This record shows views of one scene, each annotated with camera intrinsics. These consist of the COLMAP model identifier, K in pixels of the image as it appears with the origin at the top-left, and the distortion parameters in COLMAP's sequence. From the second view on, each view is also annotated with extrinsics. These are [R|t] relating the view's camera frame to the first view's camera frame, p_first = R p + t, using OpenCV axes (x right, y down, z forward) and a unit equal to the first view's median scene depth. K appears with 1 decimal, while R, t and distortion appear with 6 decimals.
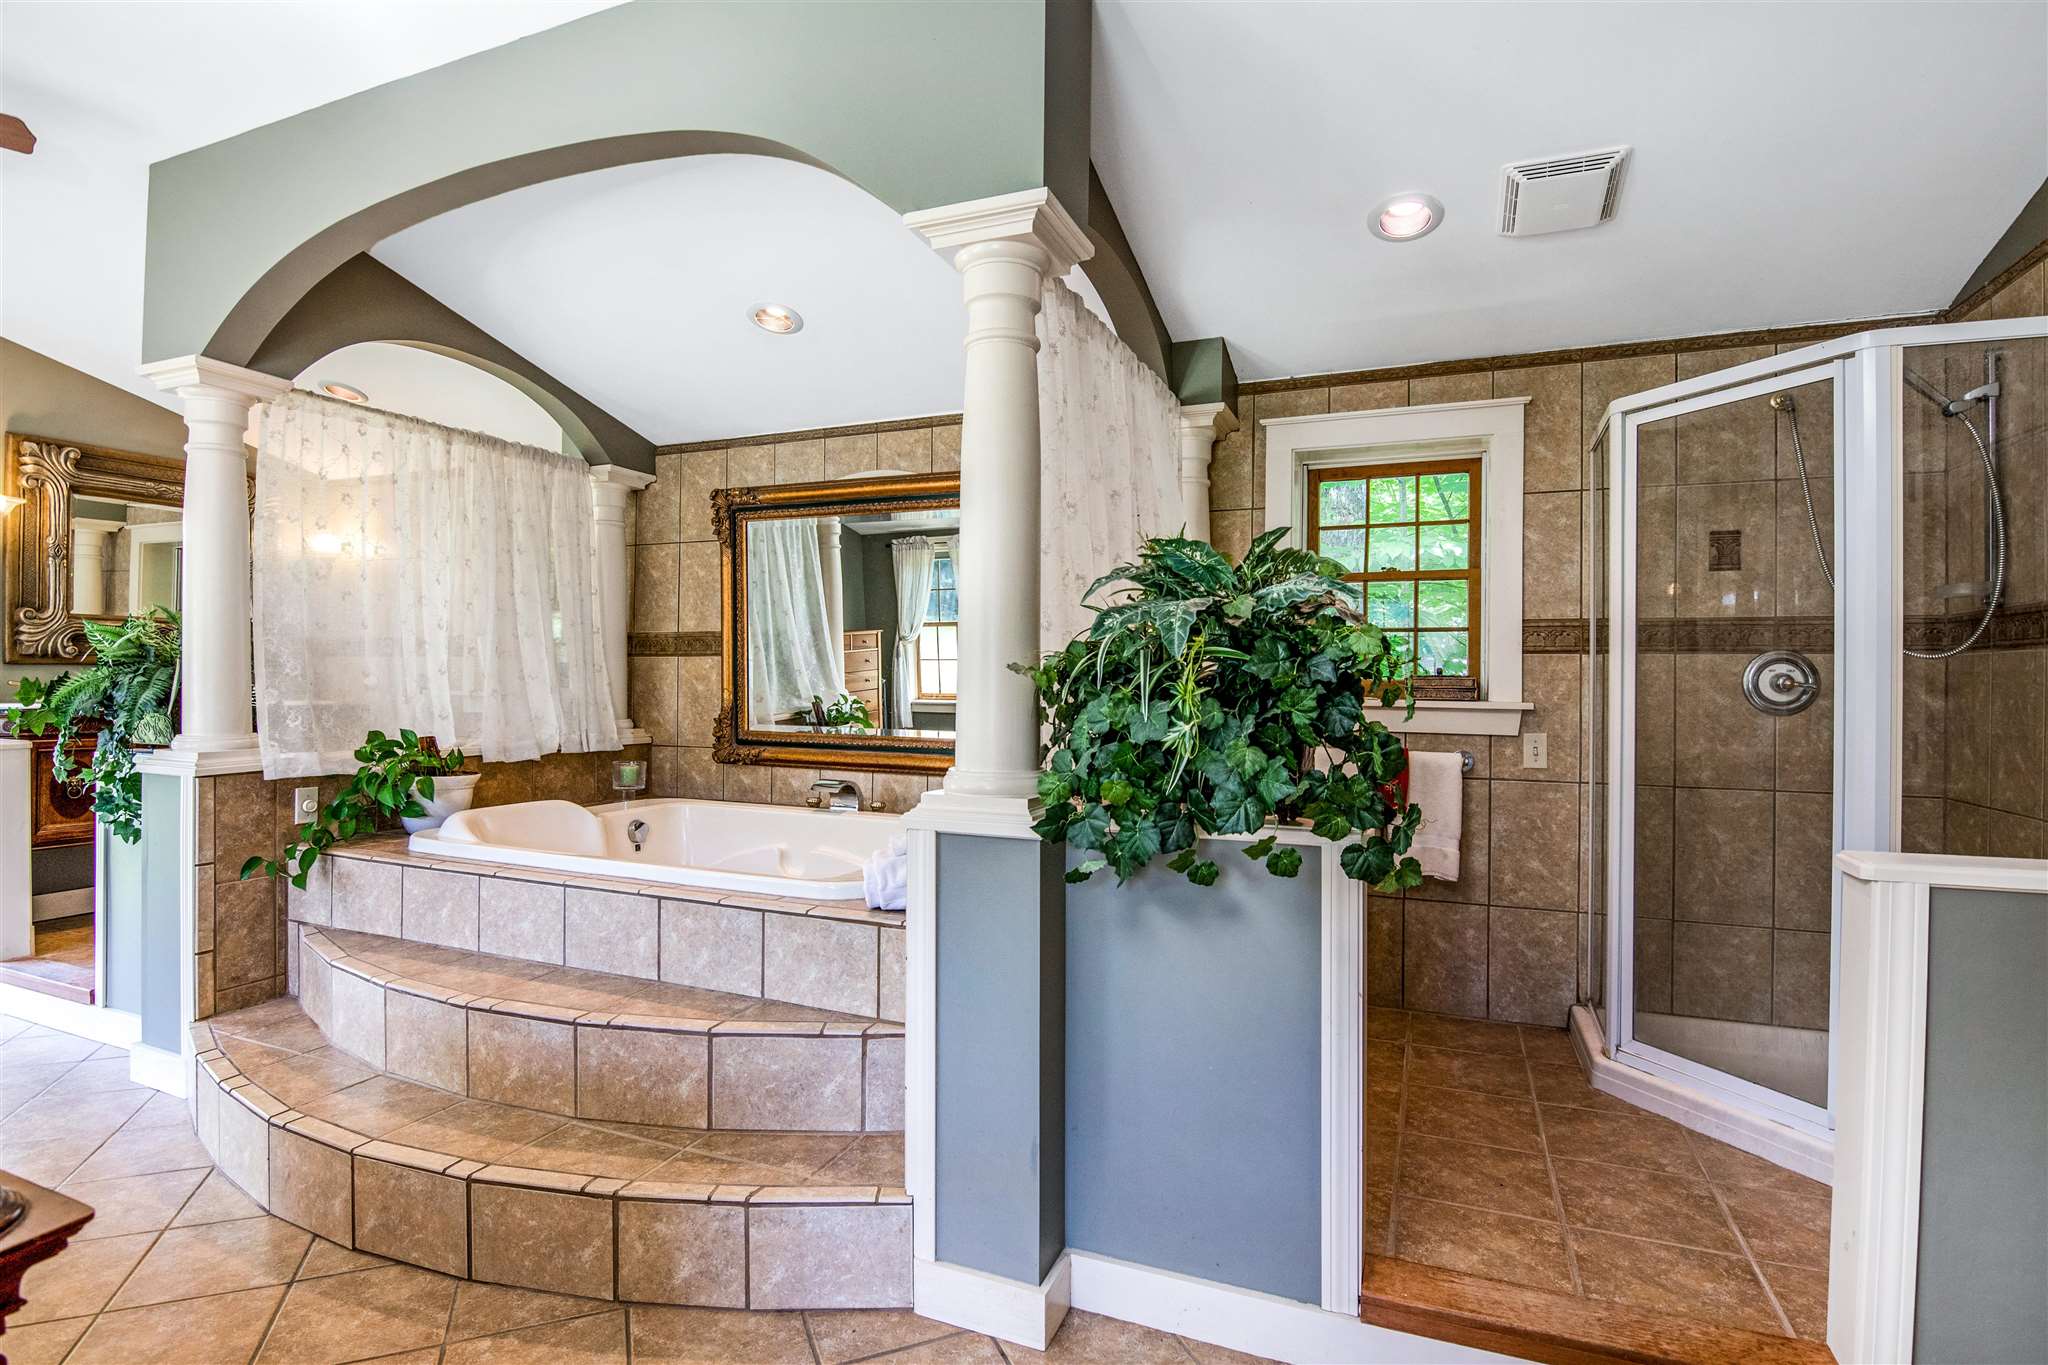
lens RADIAL K [[1000.1, 0, 1021.4], [0, 1000.1, 679.4], [0, 0, 1]] dist [-0.018101, -0.000643]
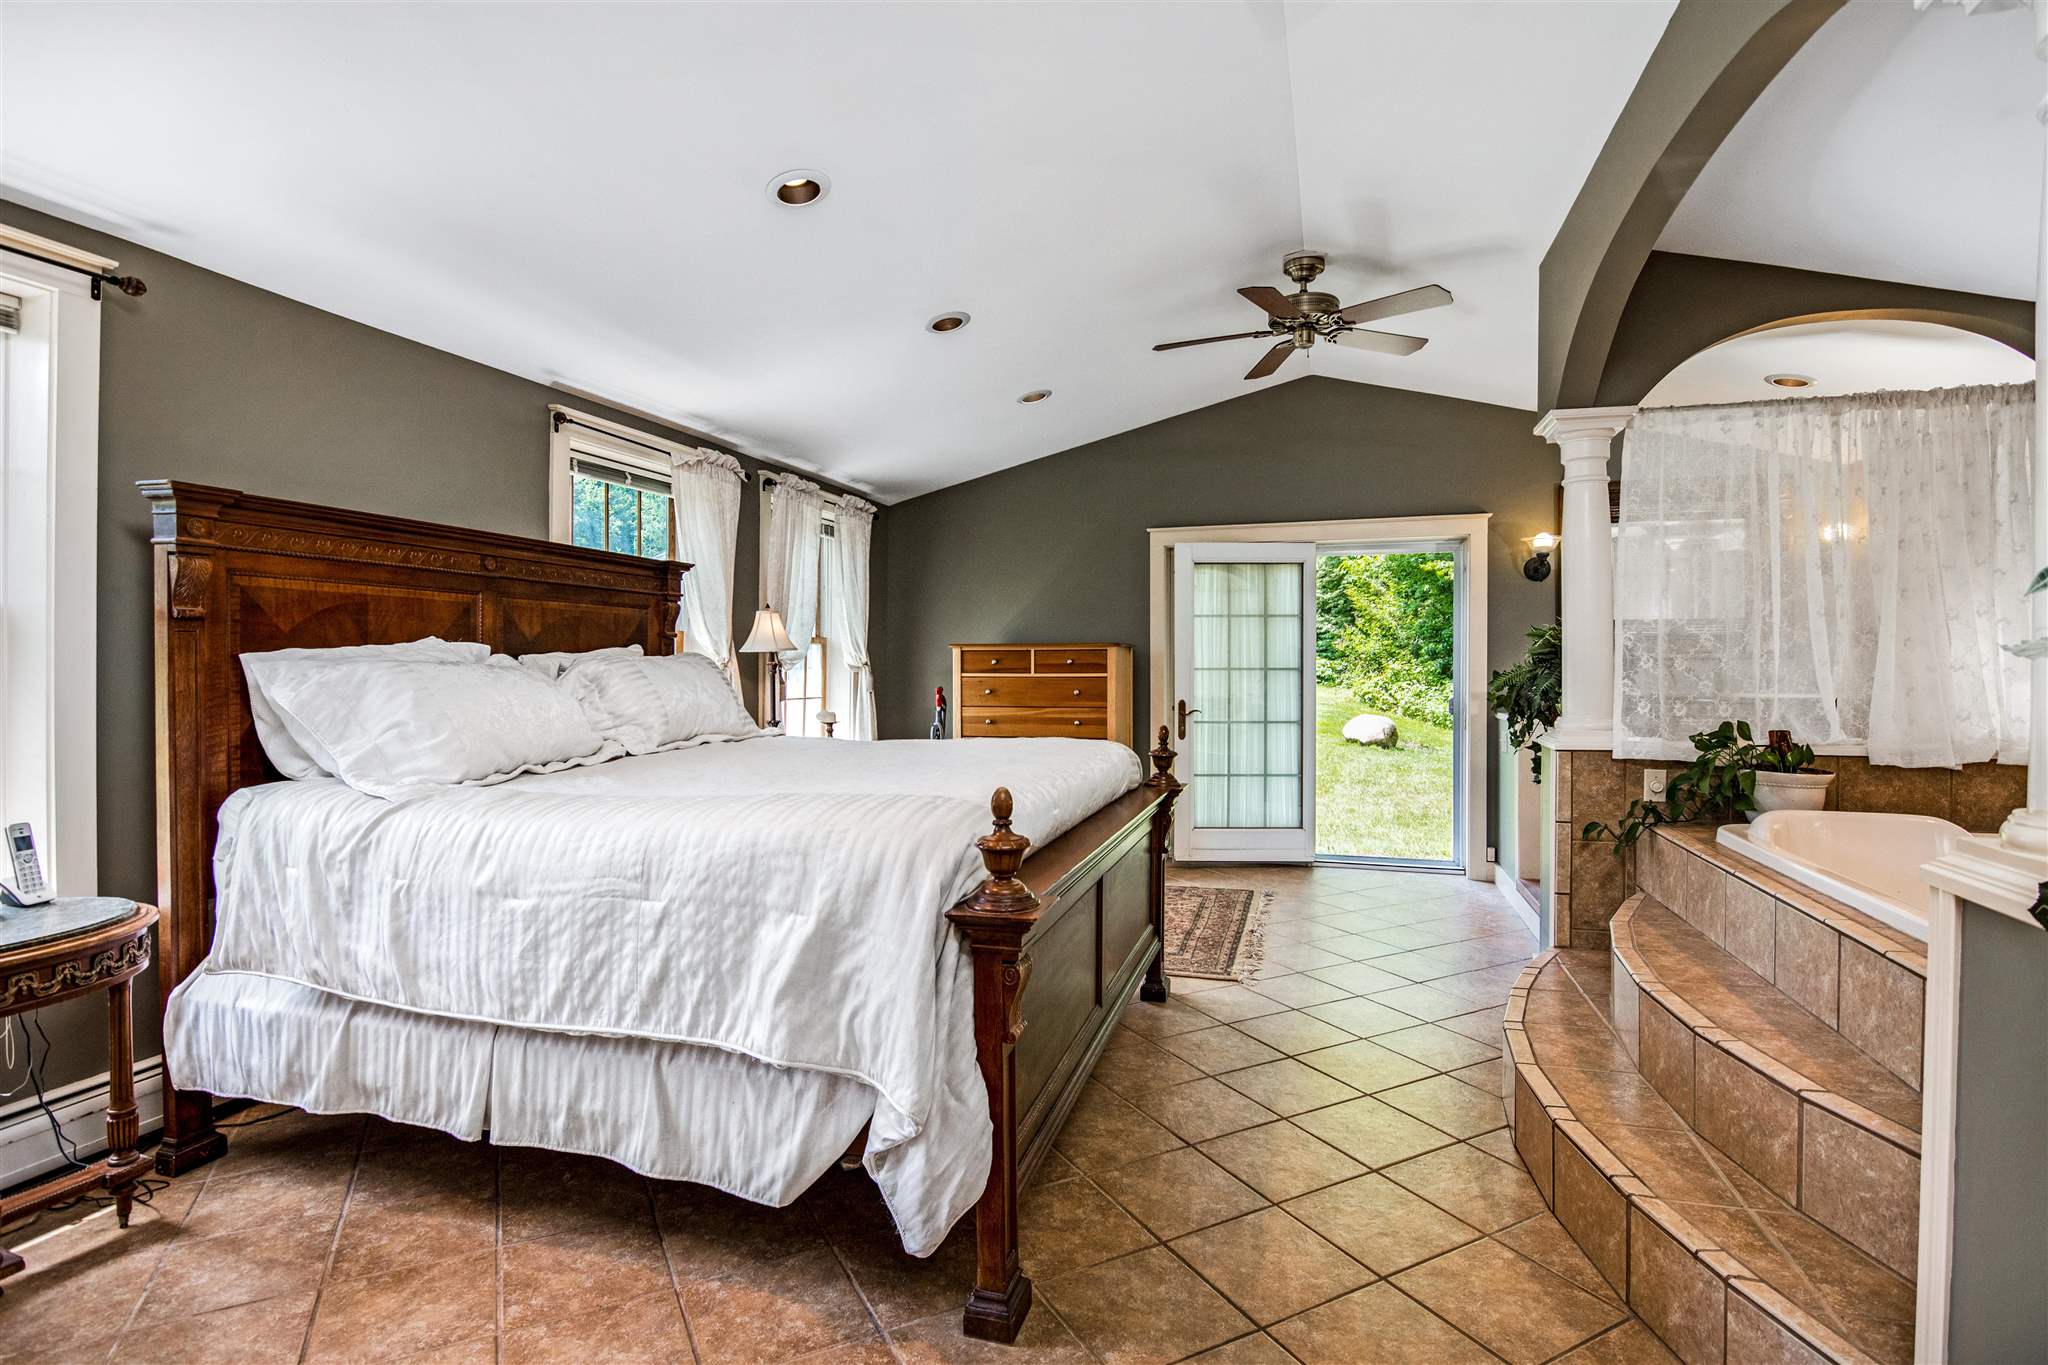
lens RADIAL K [[1000.1, 0, 1028.1], [0, 1000.1, 675.1], [0, 0, 1]] dist [-0.018101, -0.000643]
pose [[0.109860, 0.002919, -0.993943, 0.321025], [0.001195, 0.999995, 0.003069, 0.000073], [0.993946, -0.001525, 0.109856, 0.196888]]
